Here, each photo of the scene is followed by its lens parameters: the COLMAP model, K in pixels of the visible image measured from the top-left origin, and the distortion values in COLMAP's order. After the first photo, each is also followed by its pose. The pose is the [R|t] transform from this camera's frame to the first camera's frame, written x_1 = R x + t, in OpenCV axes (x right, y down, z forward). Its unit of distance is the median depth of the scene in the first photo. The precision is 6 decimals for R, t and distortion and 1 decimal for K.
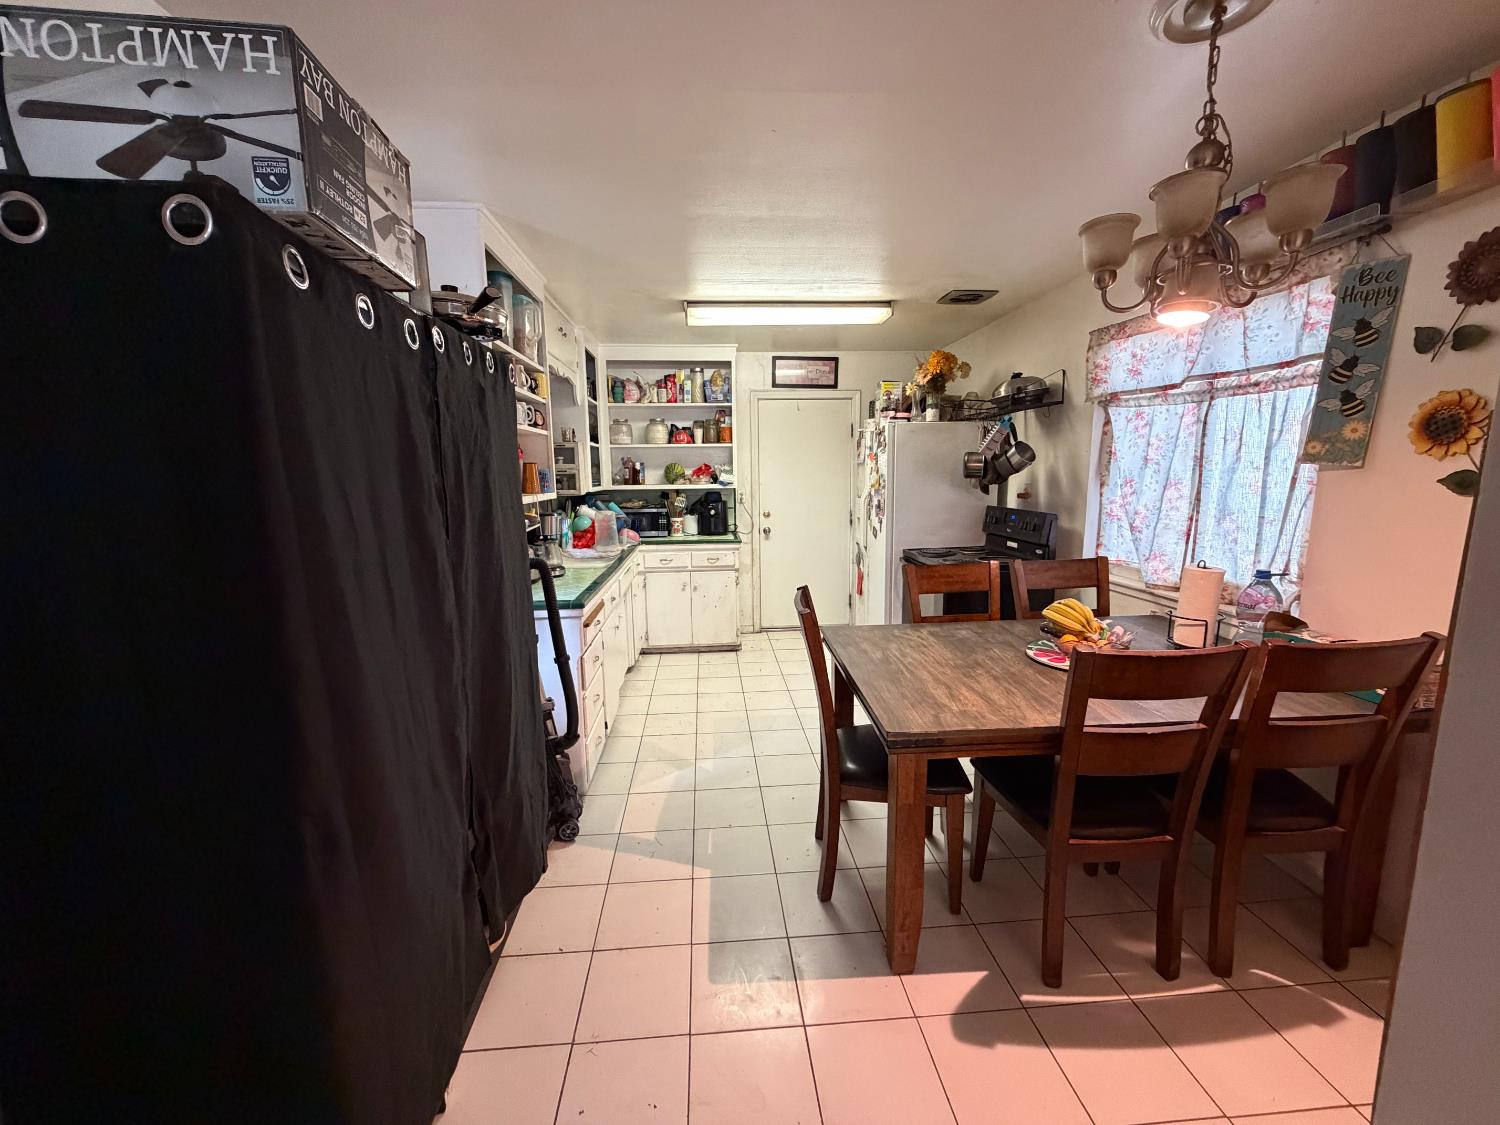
lens RADIAL K [[591.6, 0, 747.3], [0, 591.6, 565.6], [0, 0, 1]] dist [-0.003103, 0.000107]
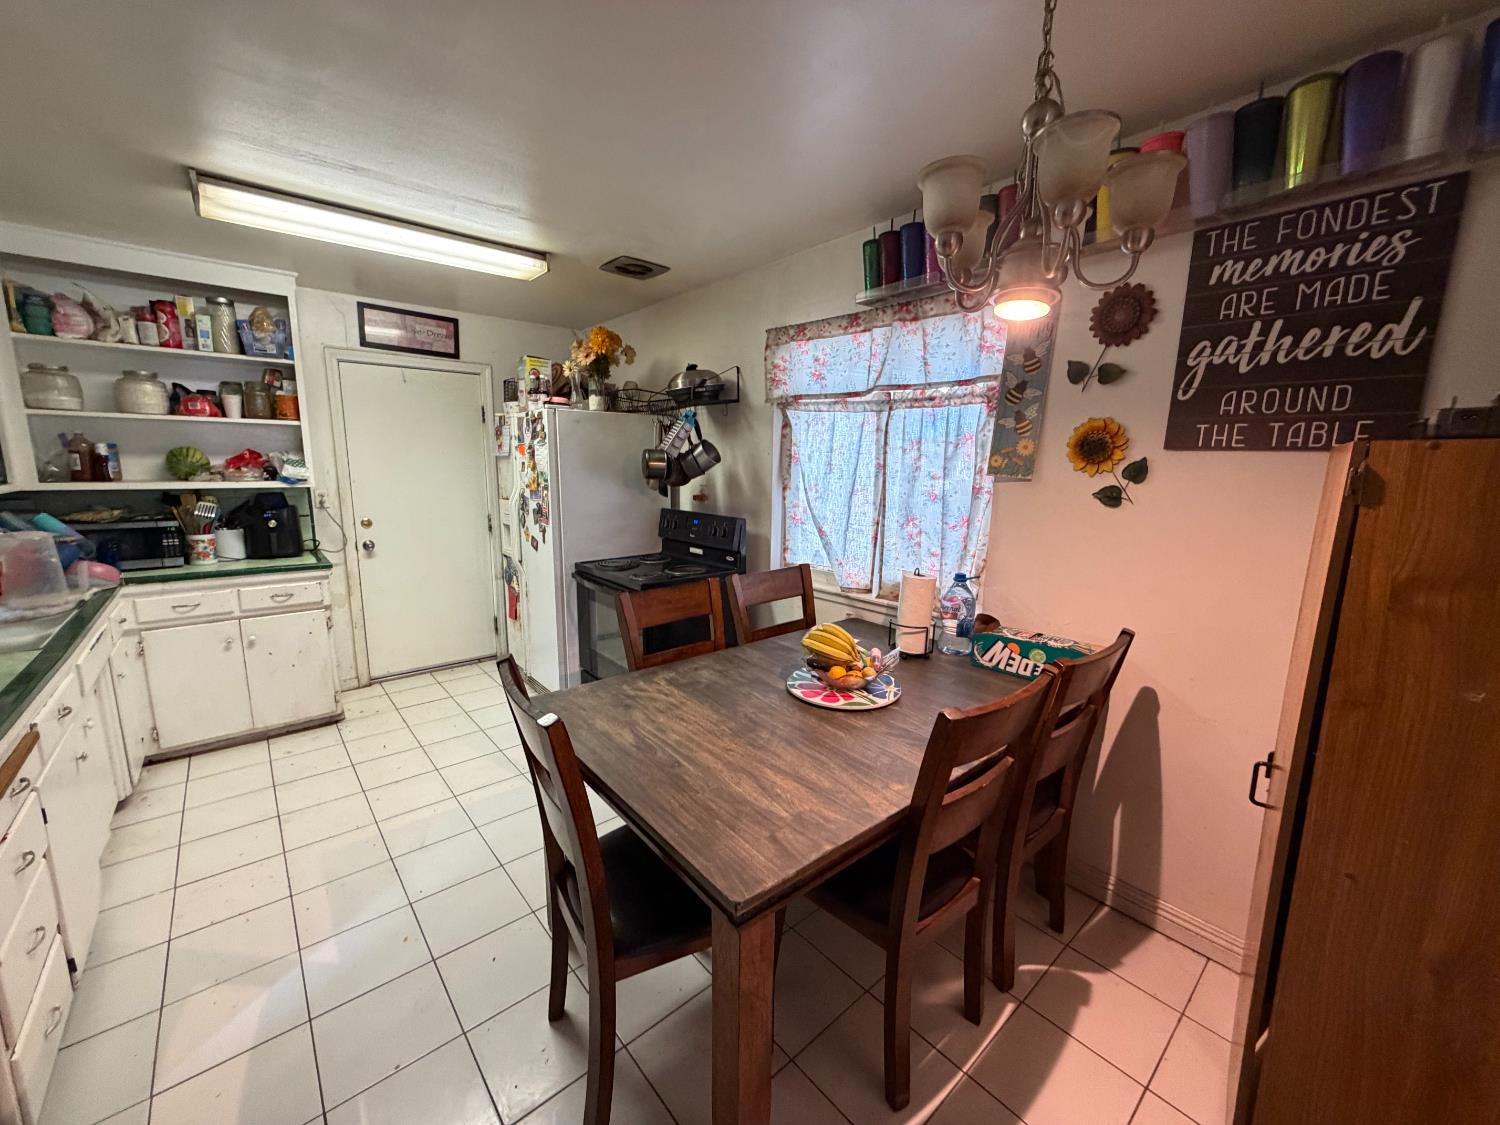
lens RADIAL K [[591.6, 0, 747.3], [0, 591.6, 565.6], [0, 0, 1]] dist [-0.003103, 0.000107]
pose [[0.799872, -0.078153, 0.595060, -0.044838], [0.069873, 0.996869, 0.037002, -0.045208], [-0.596089, 0.011982, 0.802829, 0.225462]]
